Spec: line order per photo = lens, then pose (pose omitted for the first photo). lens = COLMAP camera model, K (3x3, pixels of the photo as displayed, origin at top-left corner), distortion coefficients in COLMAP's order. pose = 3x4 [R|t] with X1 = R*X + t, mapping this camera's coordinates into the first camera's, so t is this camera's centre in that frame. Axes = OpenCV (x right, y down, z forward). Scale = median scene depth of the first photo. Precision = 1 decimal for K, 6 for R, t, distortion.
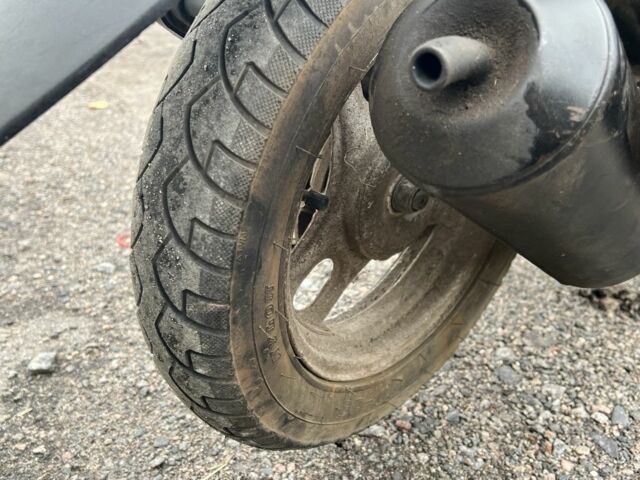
lens RADIAL K [[689.2, 0, 319.3], [0, 689.2, 242.8], [0, 0, 1]] dist [0.119592, -0.260665]
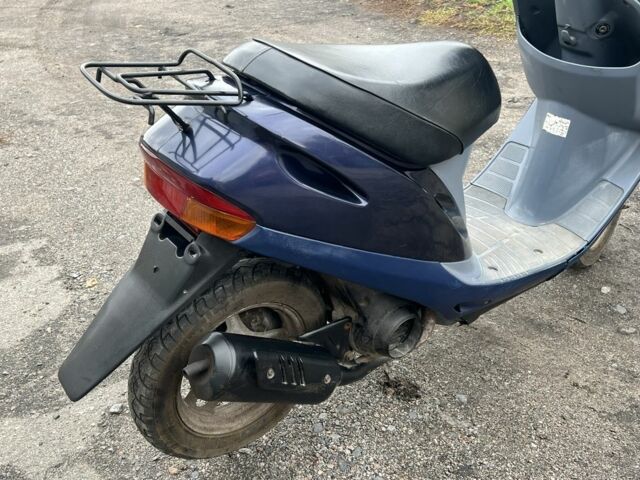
lens RADIAL K [[686.1, 0, 324.7], [0, 686.1, 237.9], [0, 0, 1]] dist [0.119925, -0.239029]
pose [[0.986707, 0.025142, -0.160553, 0.702149], [-0.020752, 0.999365, 0.028963, -0.522538], [0.161180, -0.025246, 0.986602, -1.245331]]
